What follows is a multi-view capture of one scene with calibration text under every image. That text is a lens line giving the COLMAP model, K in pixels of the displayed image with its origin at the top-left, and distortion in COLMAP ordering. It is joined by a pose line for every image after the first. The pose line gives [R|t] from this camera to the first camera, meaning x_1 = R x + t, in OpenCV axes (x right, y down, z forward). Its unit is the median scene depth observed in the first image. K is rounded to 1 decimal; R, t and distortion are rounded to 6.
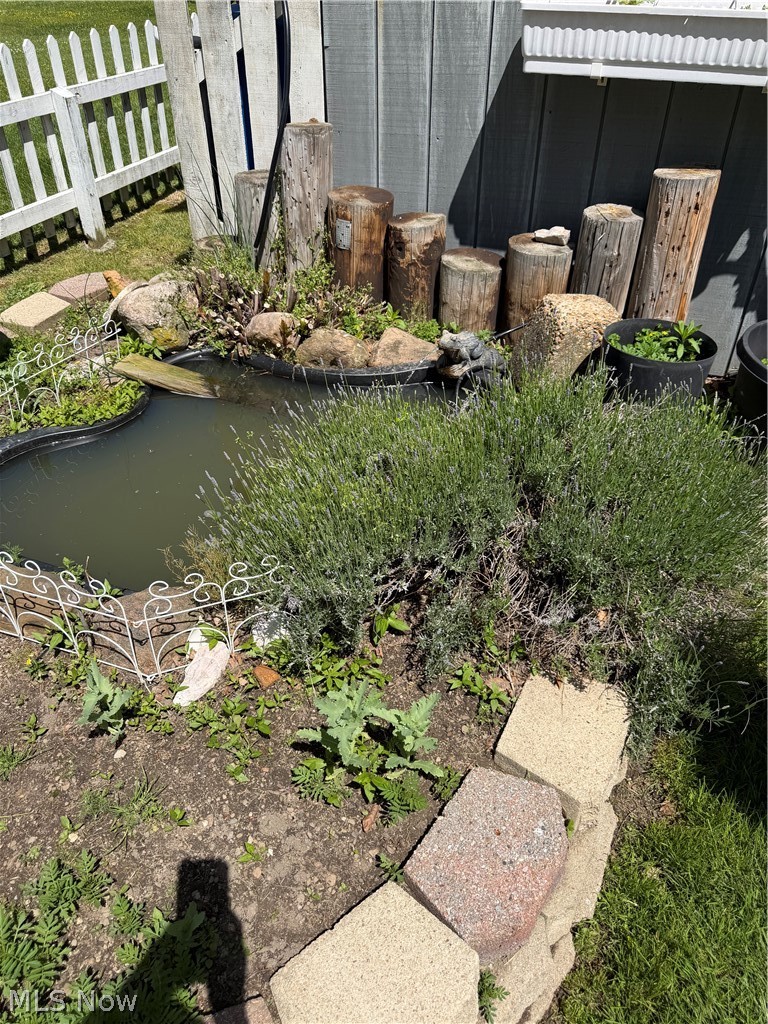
lens RADIAL K [[731.9, 0, 380.1], [0, 731.9, 507.6], [0, 0, 1]] dist [0.031604, -0.009401]
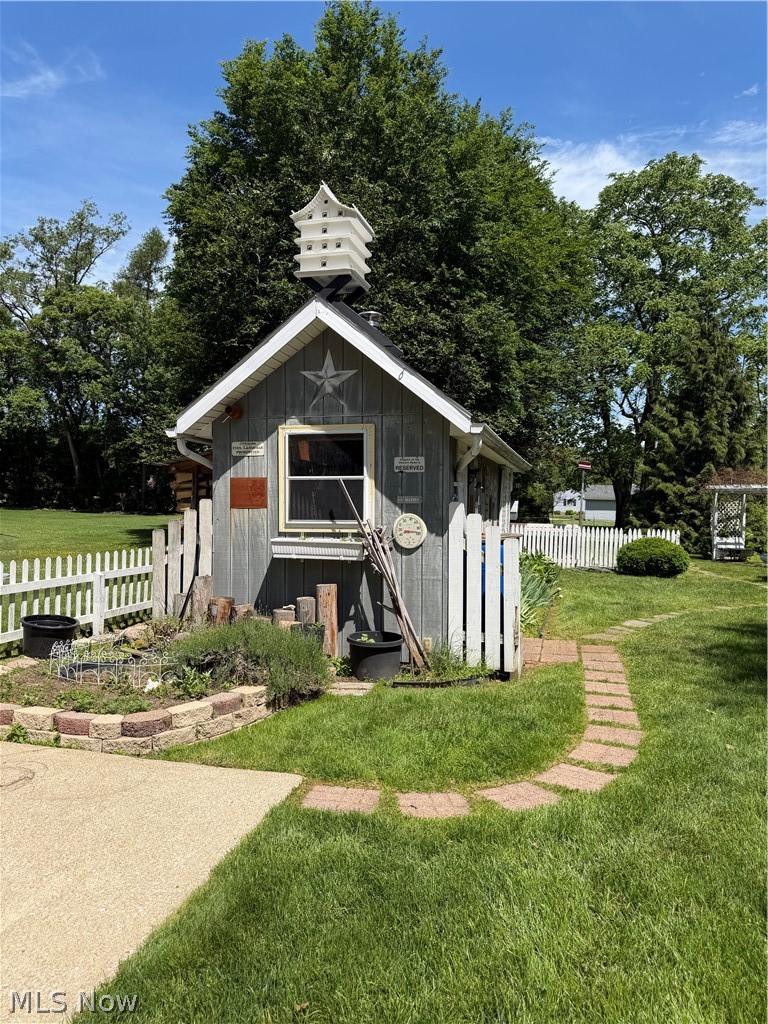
lens RADIAL K [[731.9, 0, 377.4], [0, 731.9, 521.9], [0, 0, 1]] dist [0.031604, -0.009401]
pose [[0.995159, 0.014697, 0.097177, 0.275114], [0.046111, 0.803355, -0.593712, 0.971924], [-0.086793, 0.595318, 0.798788, -1.357269]]
